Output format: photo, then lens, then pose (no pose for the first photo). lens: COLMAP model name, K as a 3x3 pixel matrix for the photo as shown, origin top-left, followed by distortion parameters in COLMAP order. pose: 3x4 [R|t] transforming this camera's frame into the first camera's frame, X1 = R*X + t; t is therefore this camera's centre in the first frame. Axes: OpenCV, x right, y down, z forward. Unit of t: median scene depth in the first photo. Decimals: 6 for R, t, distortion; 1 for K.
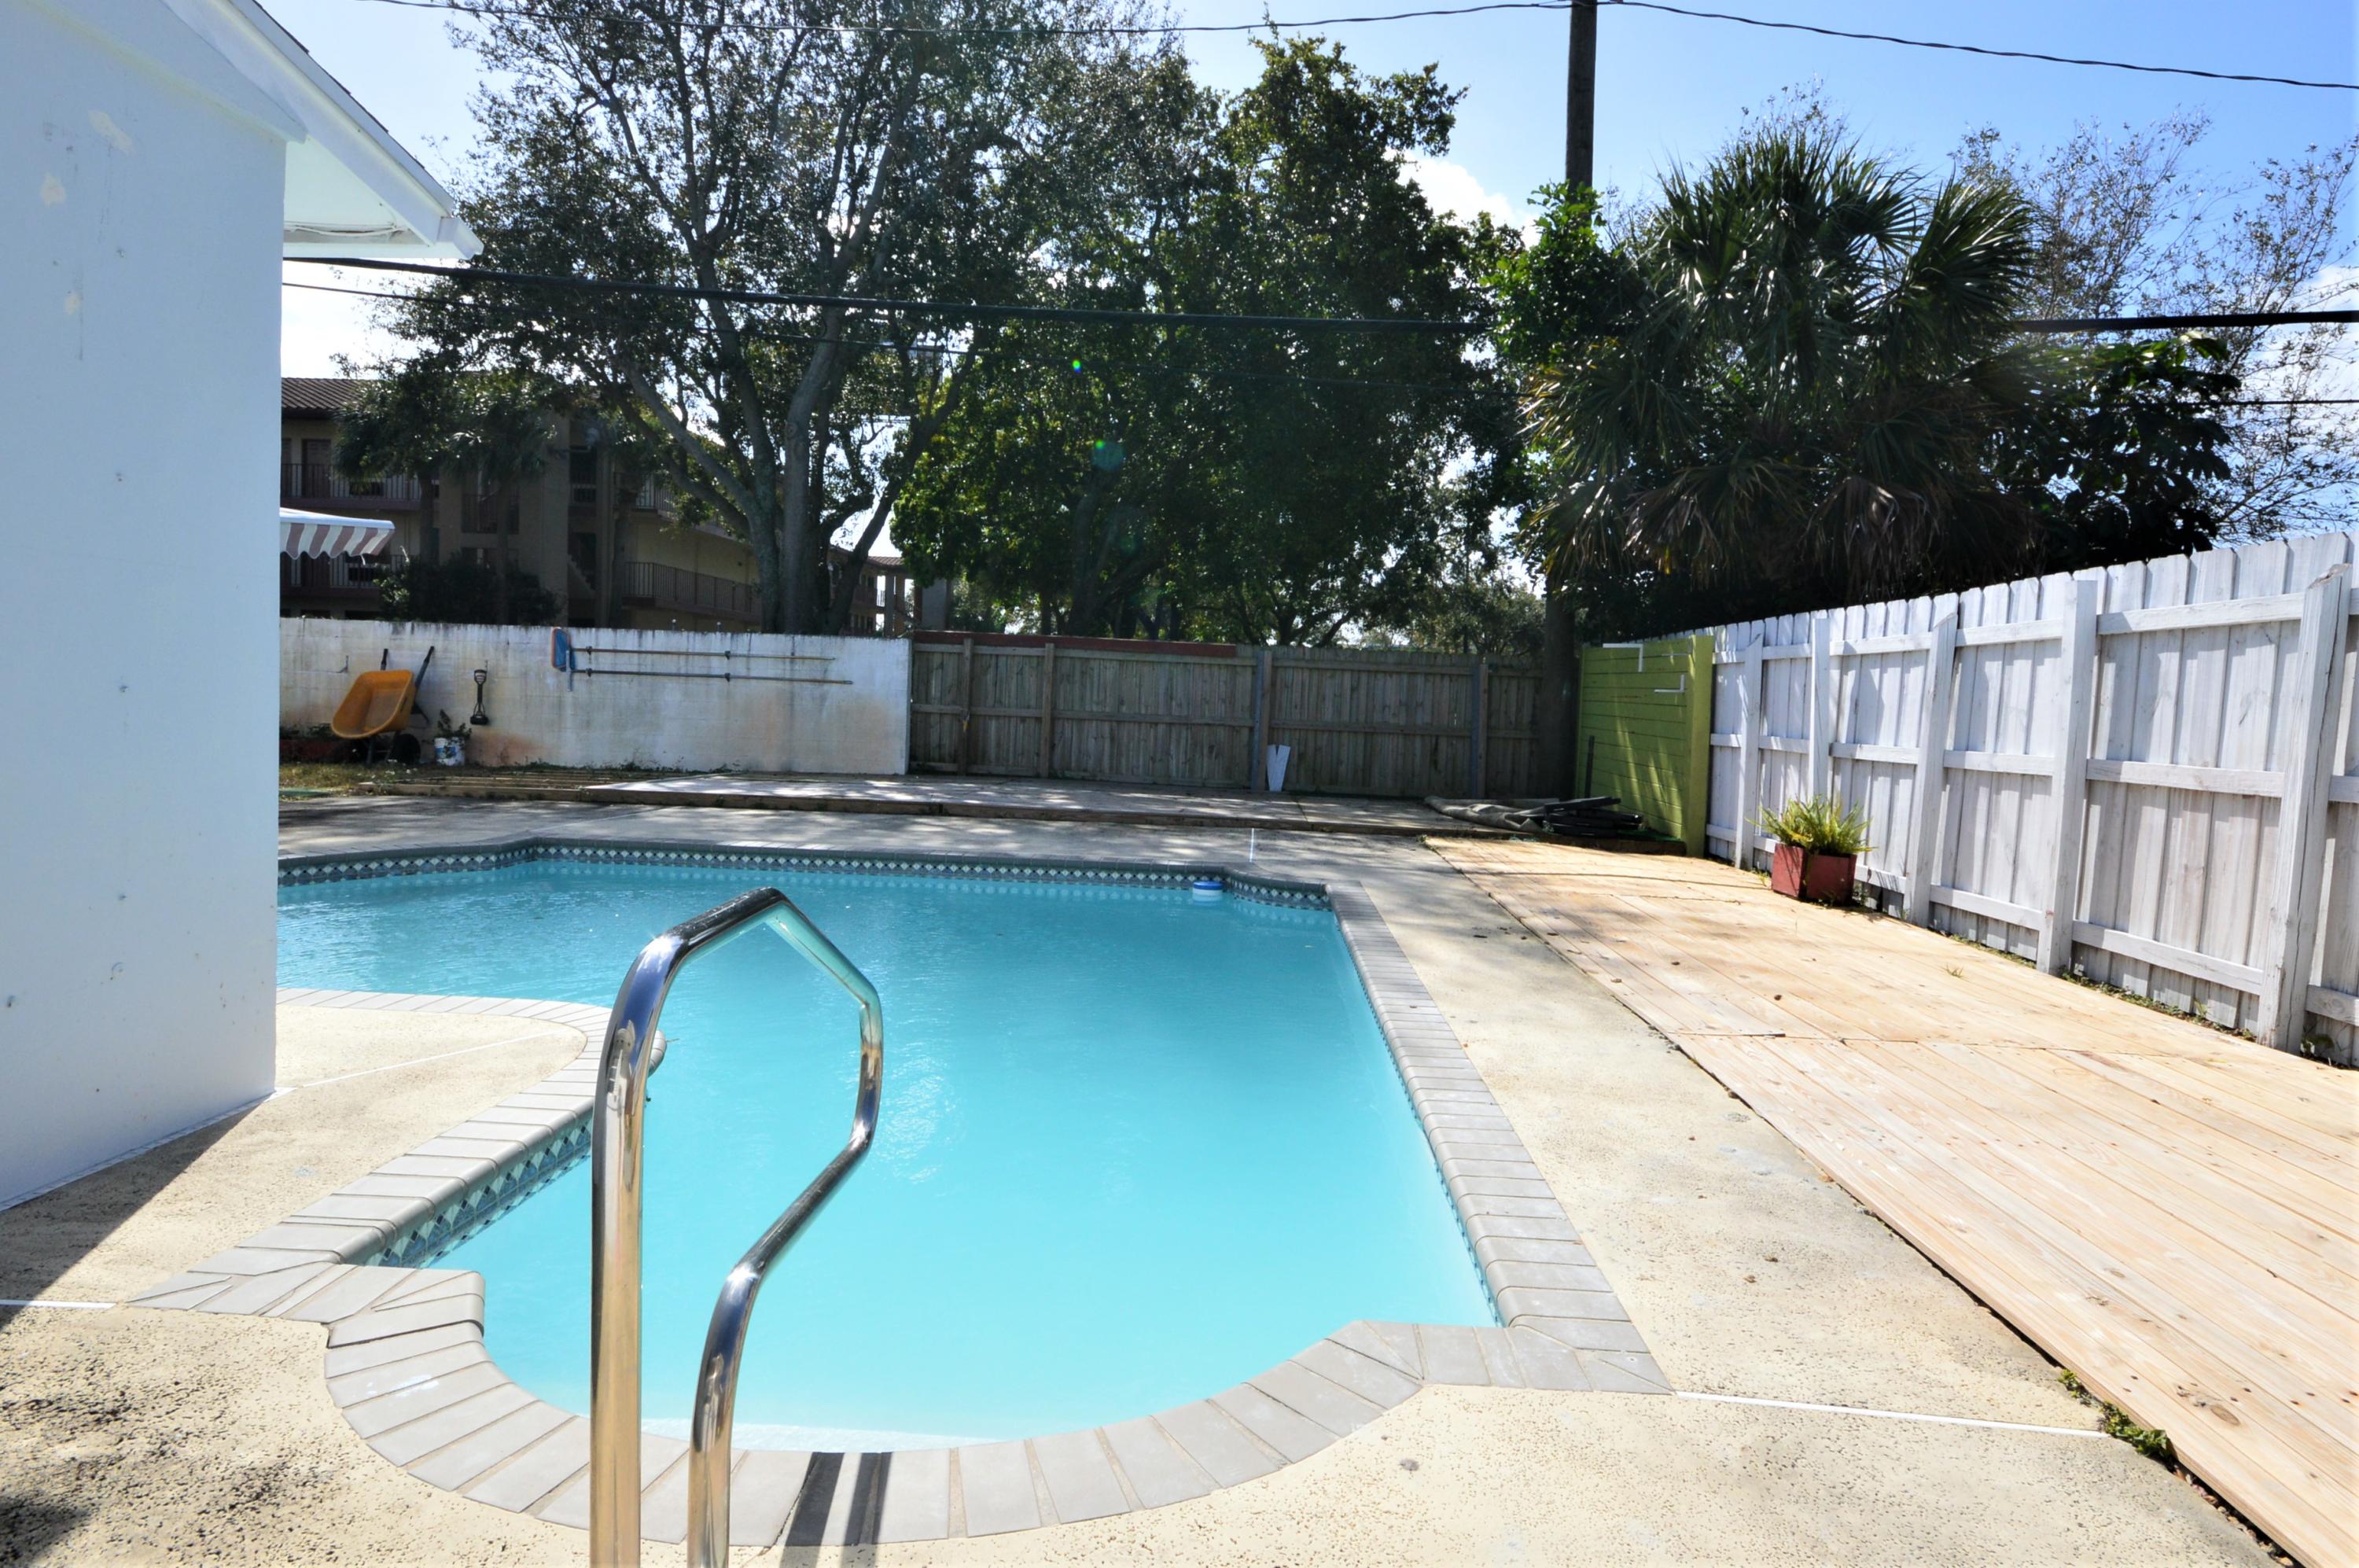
lens RADIAL K [[1275.5, 0, 1235.9], [0, 1275.5, 764.5], [0, 0, 1]] dist [-0.013202, 0.001532]
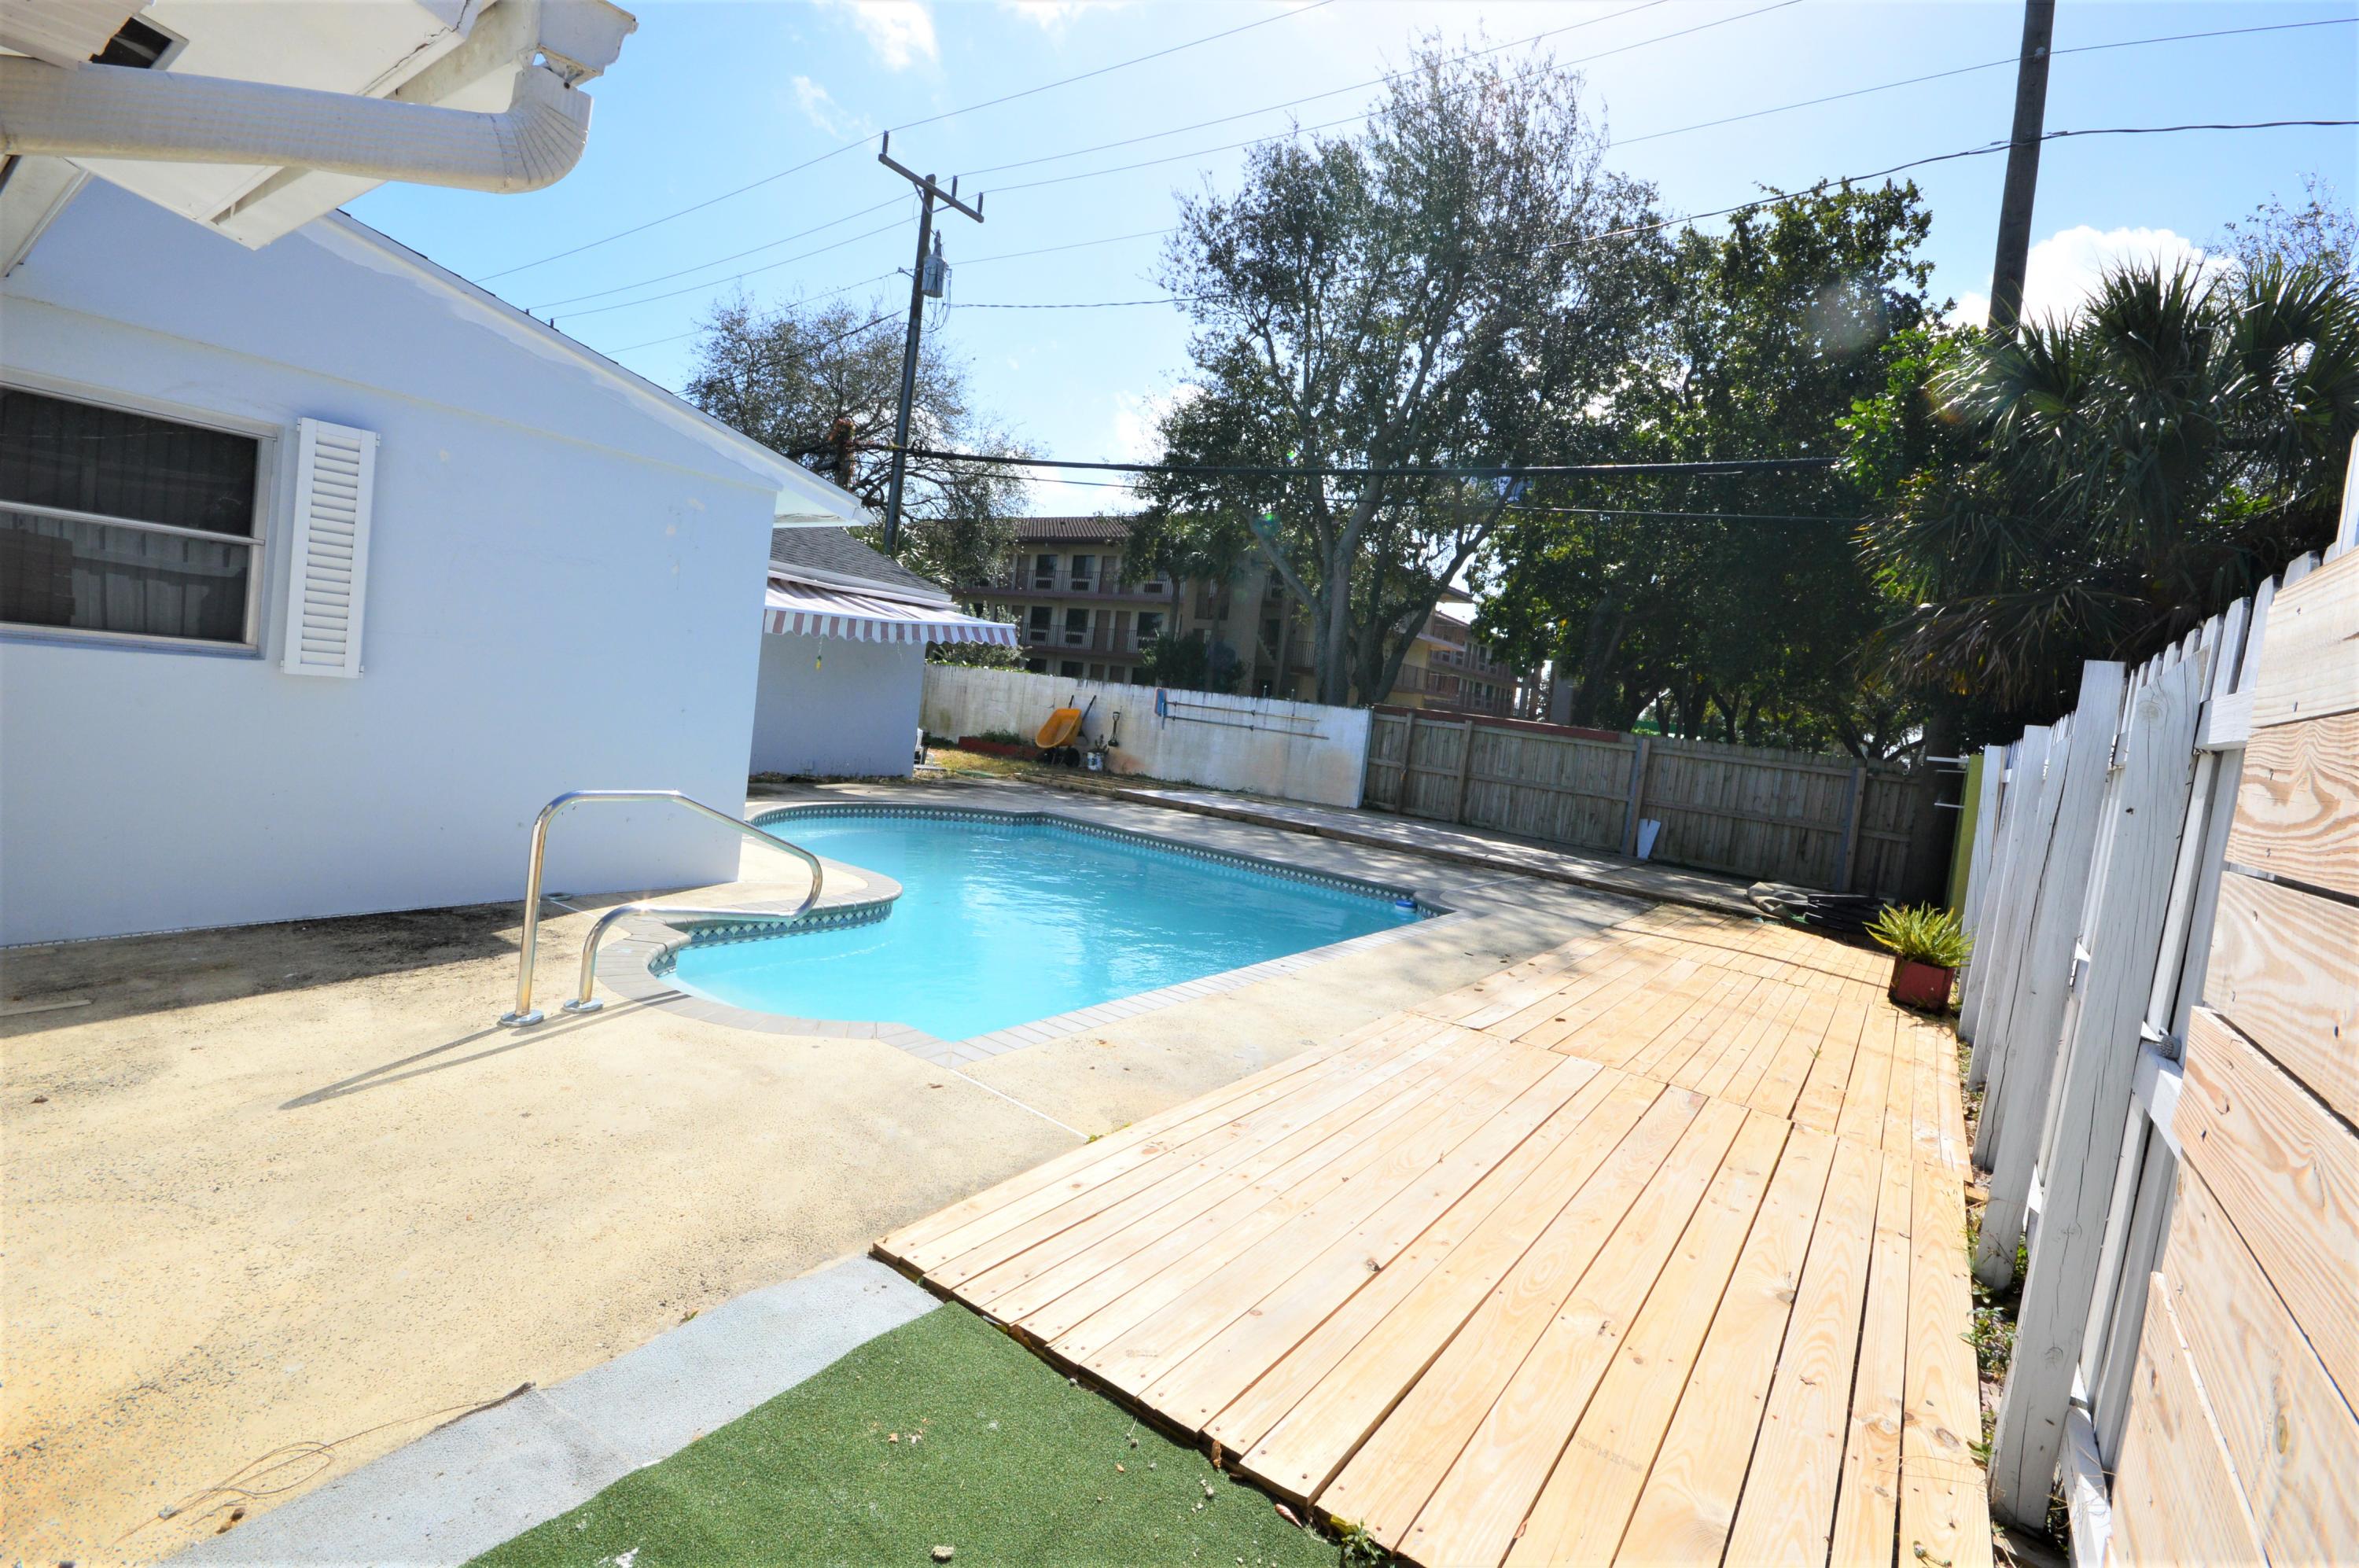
lens RADIAL K [[1064.7, 0, 1202.9], [0, 1064.7, 757.4], [0, 0, 1]] dist [-0.003337, -0.004592]
pose [[0.833188, 0.087419, -0.546037, 0.221780], [-0.114887, 0.993245, -0.016287, -0.008892], [0.540925, 0.076302, 0.837603, -0.047488]]
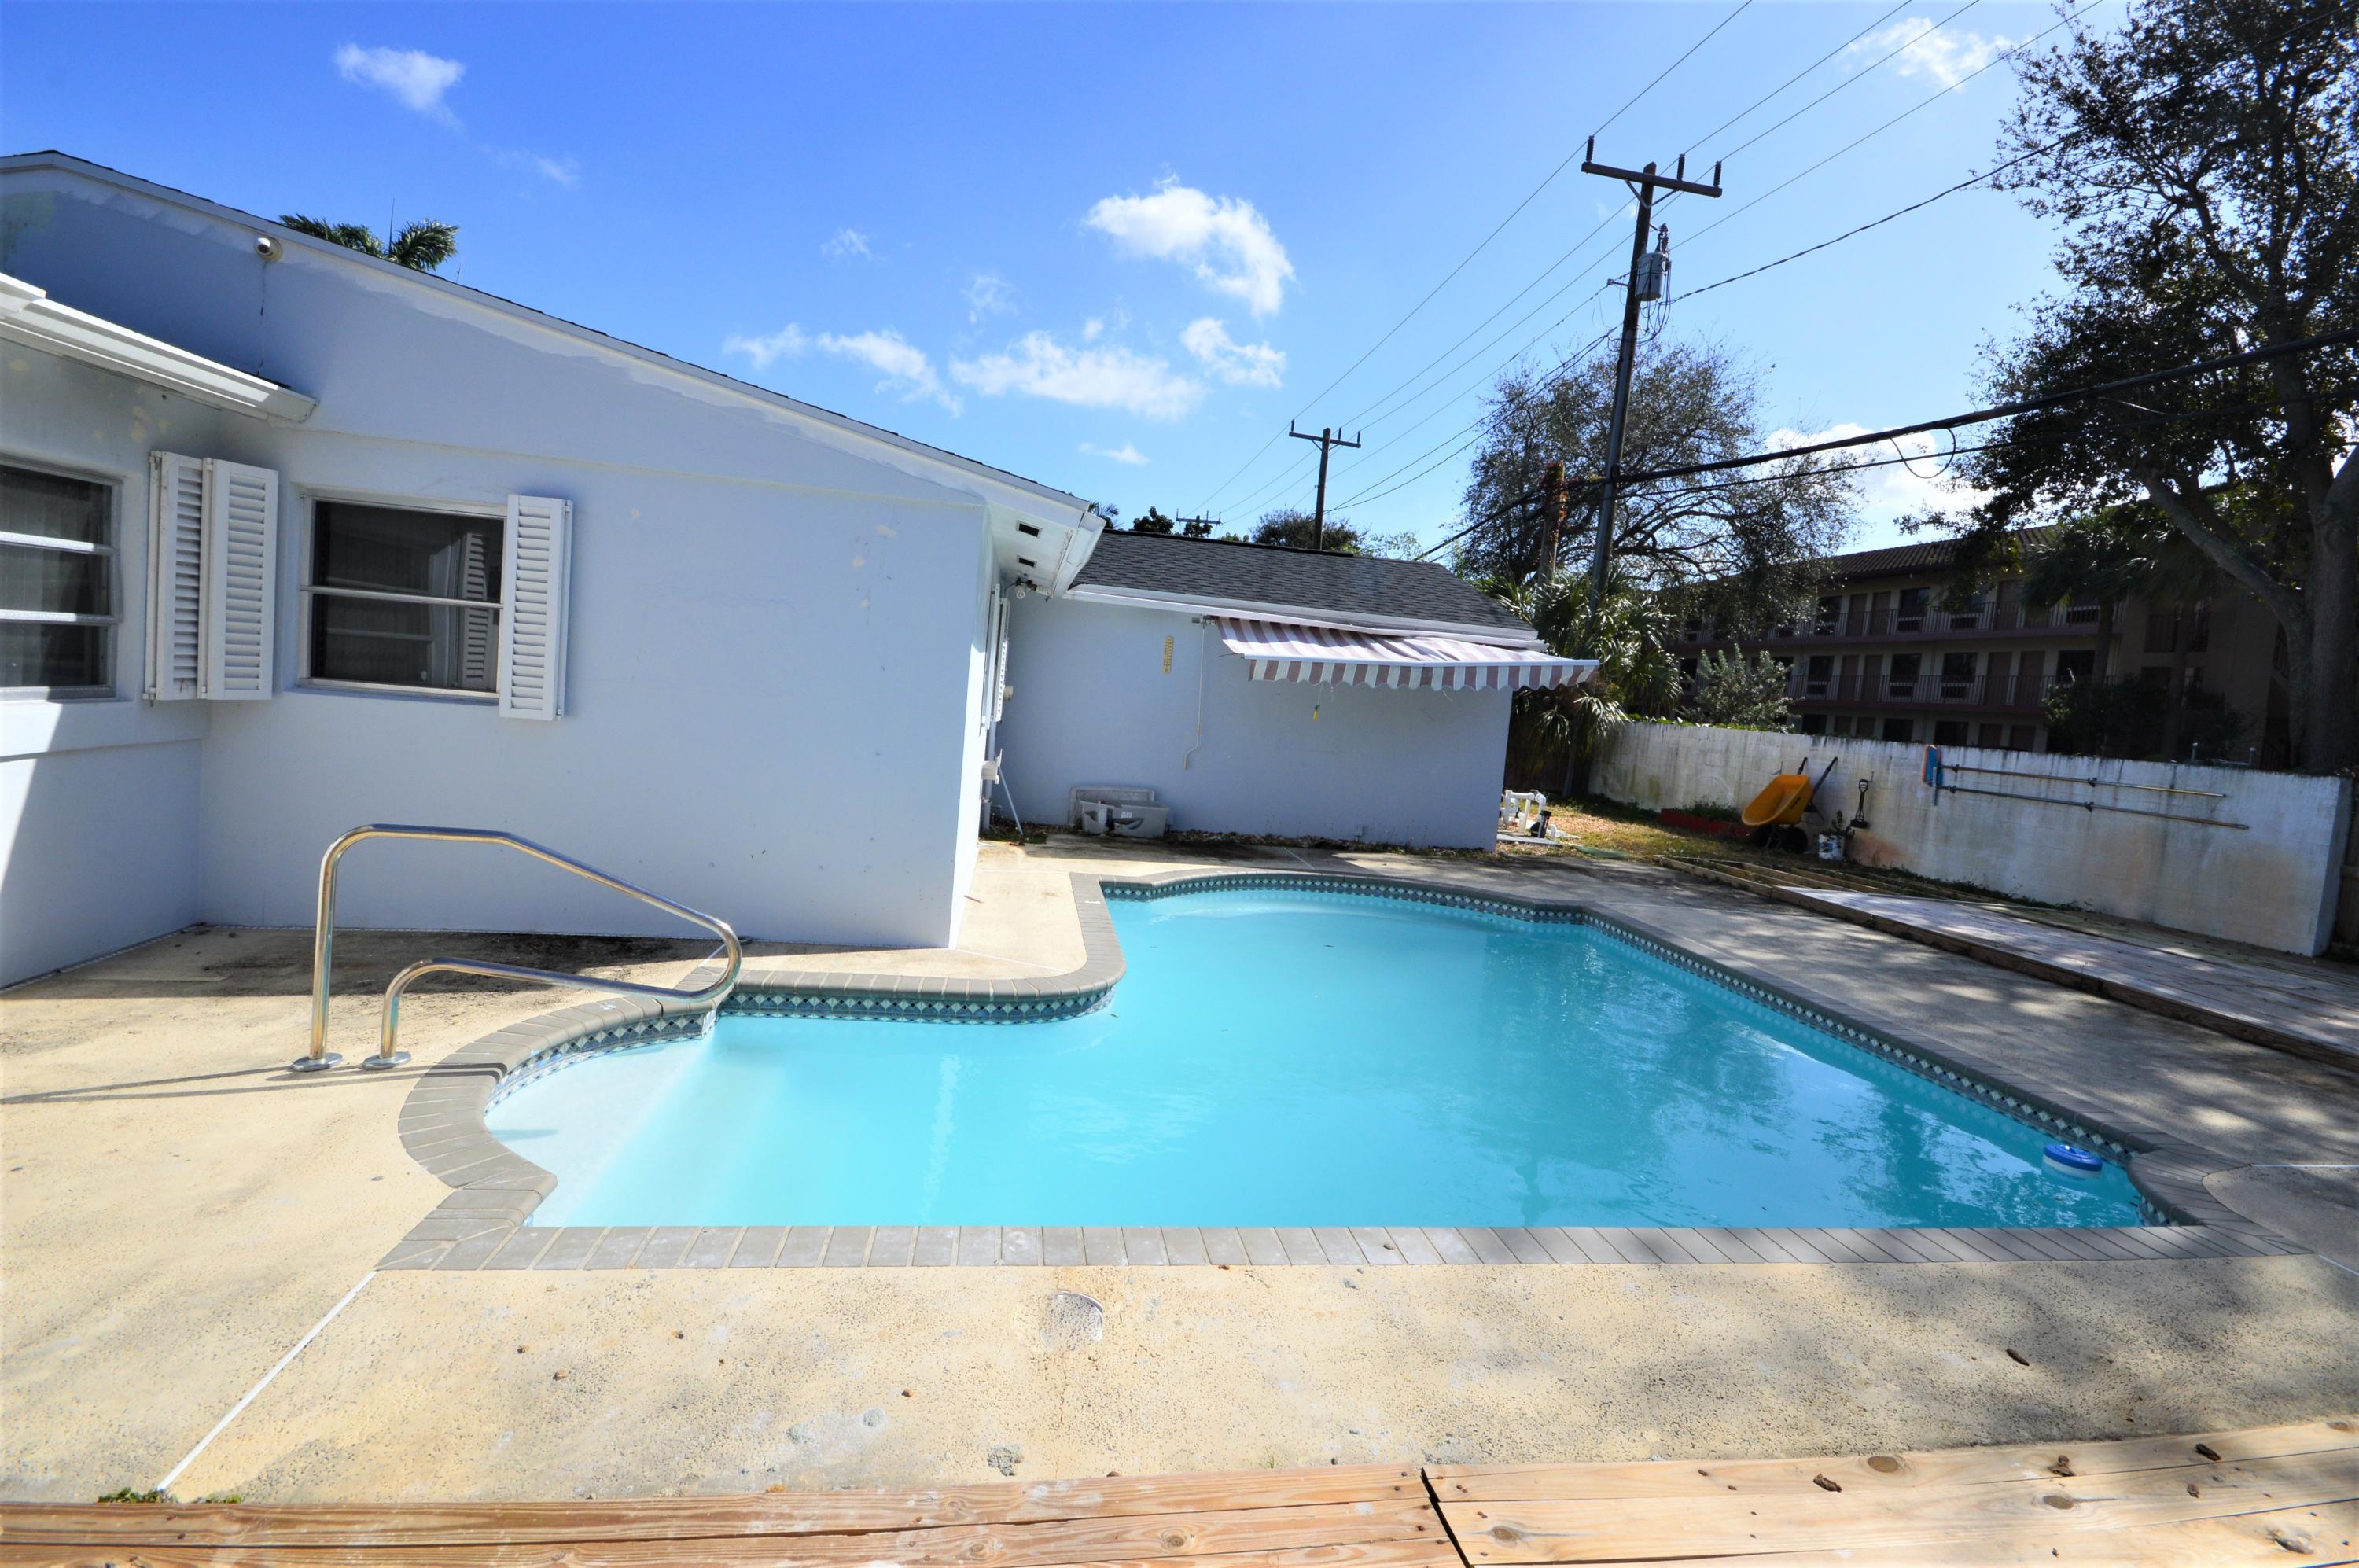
lens RADIAL K [[1064.7, 0, 1165.7], [0, 1064.7, 756.7], [0, 0, 1]] dist [-0.003337, -0.004592]
pose [[0.183074, 0.047550, -0.981948, 0.221647], [-0.134735, 0.990618, 0.022850, -0.032048], [0.973822, 0.128120, 0.187764, 0.208735]]
